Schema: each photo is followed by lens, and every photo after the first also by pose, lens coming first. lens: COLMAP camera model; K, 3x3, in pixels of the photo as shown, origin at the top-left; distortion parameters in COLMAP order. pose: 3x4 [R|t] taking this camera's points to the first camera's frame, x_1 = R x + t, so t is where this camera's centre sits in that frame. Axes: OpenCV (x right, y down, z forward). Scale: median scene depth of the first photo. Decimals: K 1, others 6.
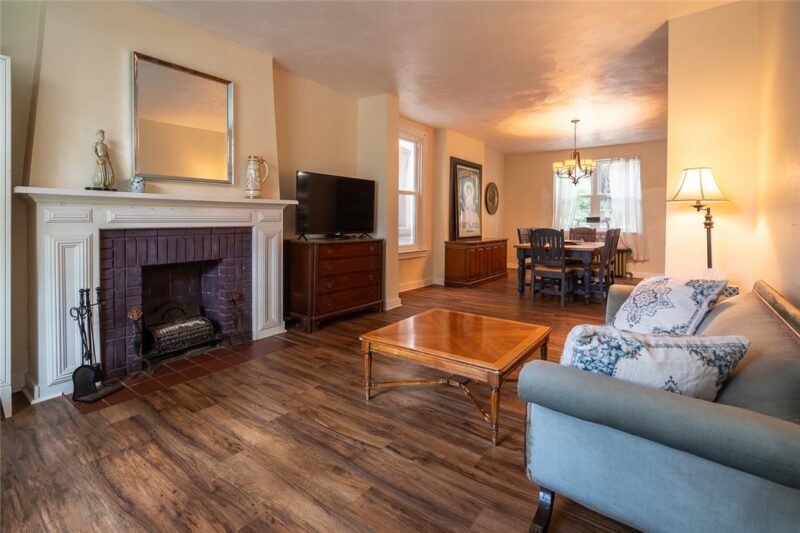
lens RADIAL K [[379.4, 0, 395.3], [0, 379.4, 224.9], [0, 0, 1]] dist [-0.002452, 0.000254]
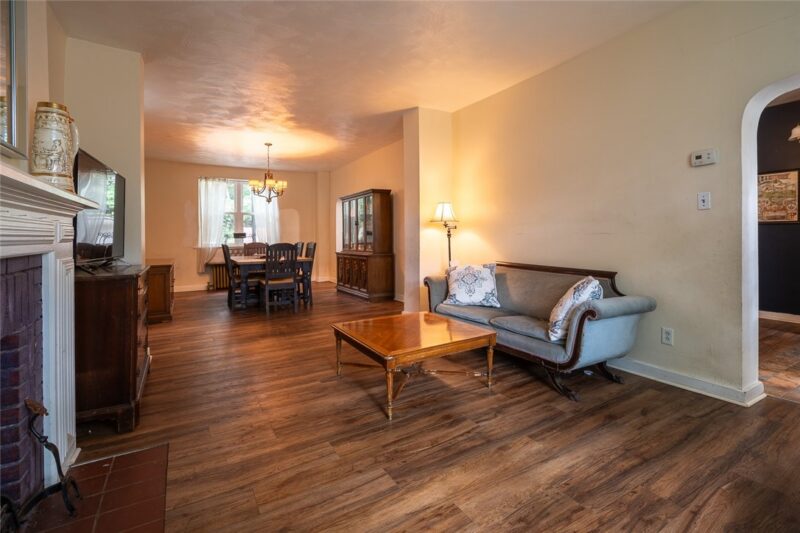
lens RADIAL K [[373.0, 0, 405.2], [0, 373.0, 236.8], [0, 0, 1]] dist [-0.000257, 0.000288]
pose [[0.368747, -0.014383, 0.929418, -0.858636], [0.026489, 0.999637, 0.004960, -0.008437], [-0.929152, 0.022791, 0.368994, 0.551967]]
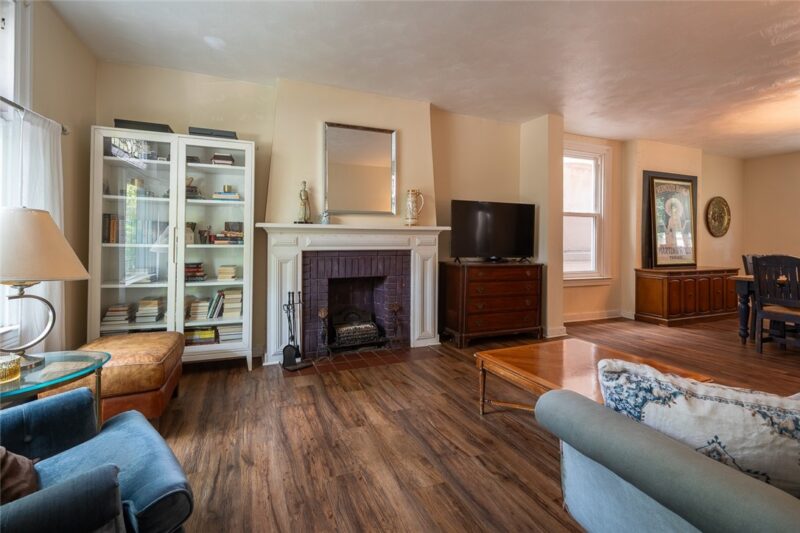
lens RADIAL K [[373.7, 0, 397.0], [0, 373.7, 238.8], [0, 0, 1]] dist [-0.001550, 0.000422]
pose [[0.861646, -0.006278, -0.507471, 0.234658], [-0.006770, 0.999692, -0.023862, -0.002610], [0.507465, 0.023996, 0.861338, -0.027724]]
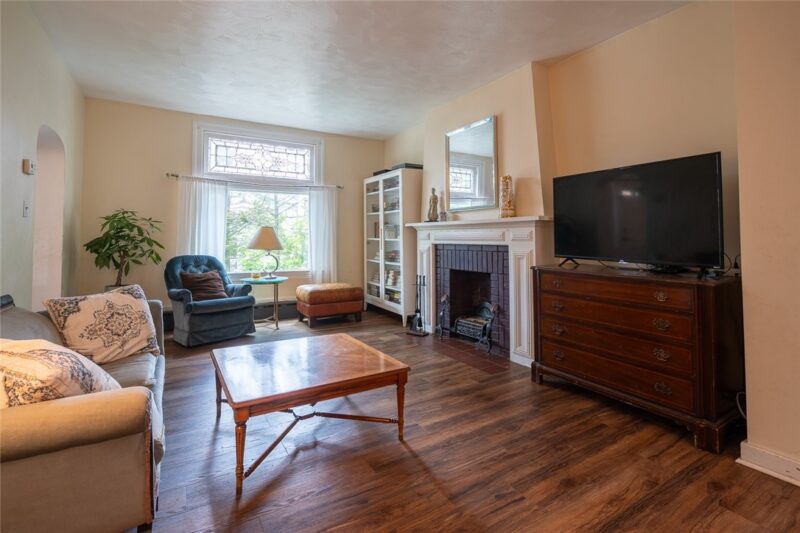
lens RADIAL K [[379.4, 0, 395.3], [0, 379.4, 224.9], [0, 0, 1]] dist [-0.002452, 0.000254]
pose [[-0.375209, -0.035856, -0.926247, 0.913405], [-0.014954, 0.999356, -0.032628, -0.017318], [0.926820, 0.001609, -0.375503, 1.481344]]
